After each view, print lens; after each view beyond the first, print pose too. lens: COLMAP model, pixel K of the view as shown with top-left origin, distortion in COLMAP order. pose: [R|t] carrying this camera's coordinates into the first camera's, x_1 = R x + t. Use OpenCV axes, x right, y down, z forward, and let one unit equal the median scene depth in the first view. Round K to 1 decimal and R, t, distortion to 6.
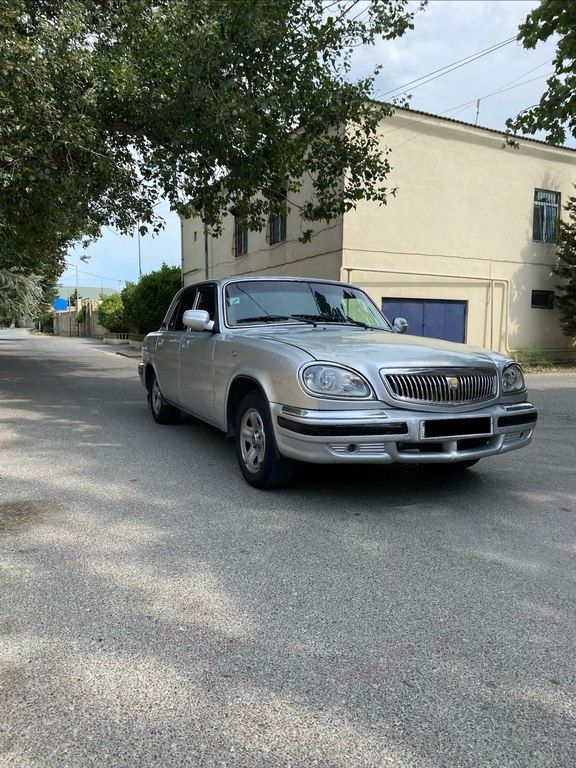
lens RADIAL K [[588.2, 0, 288.0], [0, 588.2, 384.0], [0, 0, 1]] dist [0.007600, -0.032389]
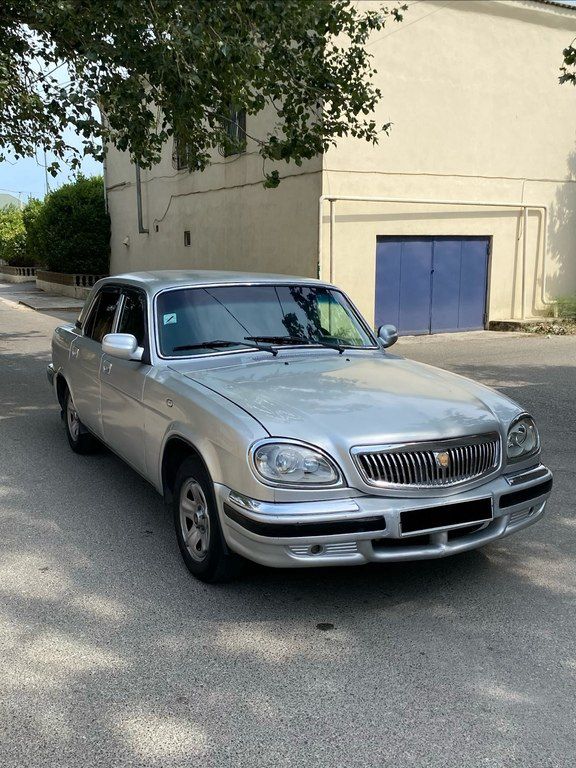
lens RADIAL K [[797.9, 0, 288.0], [0, 797.9, 384.0], [0, 0, 1]] dist [0.015916, -0.022086]
pose [[0.999184, -0.016699, 0.036764, 0.027988], [0.013556, 0.996363, 0.084129, -0.171504], [-0.038035, -0.083562, 0.995776, -0.053464]]
